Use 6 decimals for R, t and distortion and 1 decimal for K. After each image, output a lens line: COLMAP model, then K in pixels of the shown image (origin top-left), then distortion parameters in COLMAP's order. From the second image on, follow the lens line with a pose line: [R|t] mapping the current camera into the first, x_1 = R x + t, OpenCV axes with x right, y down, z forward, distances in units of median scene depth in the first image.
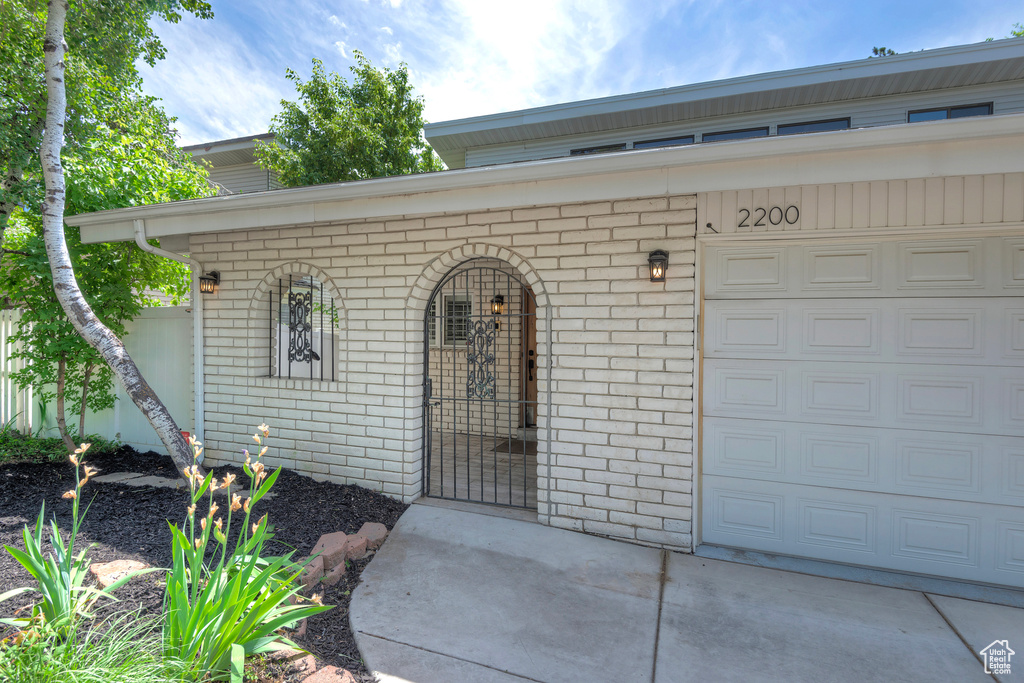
lens RADIAL K [[505.1, 0, 512.0], [0, 505.1, 341.5], [0, 0, 1]] dist [0.001912, -0.000017]
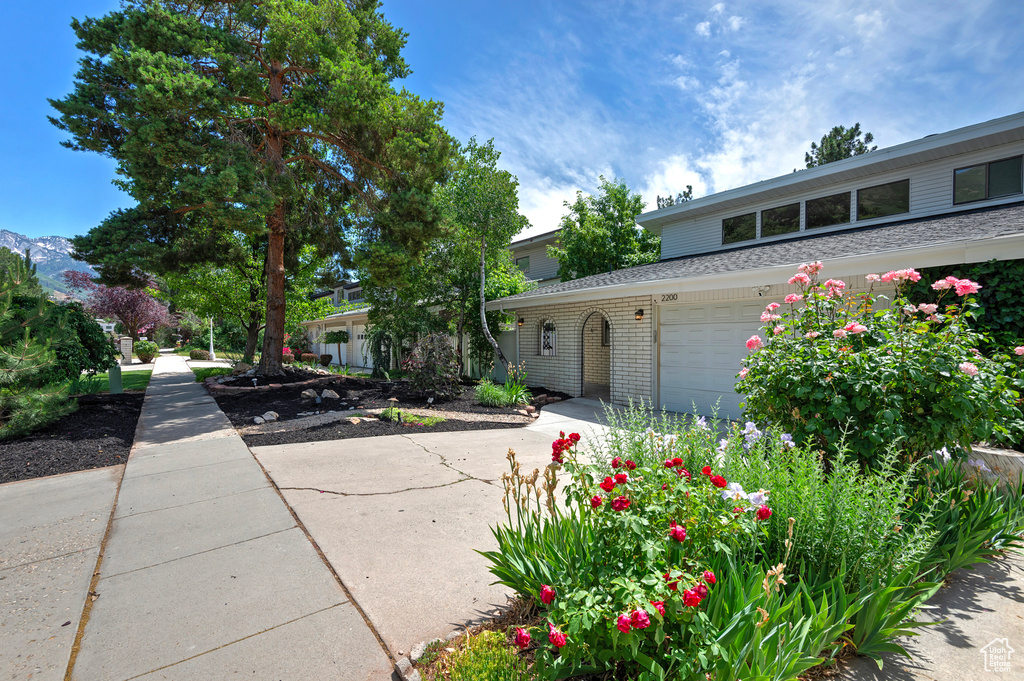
lens RADIAL K [[468.2, 0, 512.9], [0, 468.2, 332.3], [0, 0, 1]] dist [0.030369, -0.018596]
pose [[0.817183, -0.025257, -0.575825, 0.979391], [0.006862, 0.999395, -0.034097, 0.033559], [0.576338, 0.023912, 0.816862, -1.308385]]
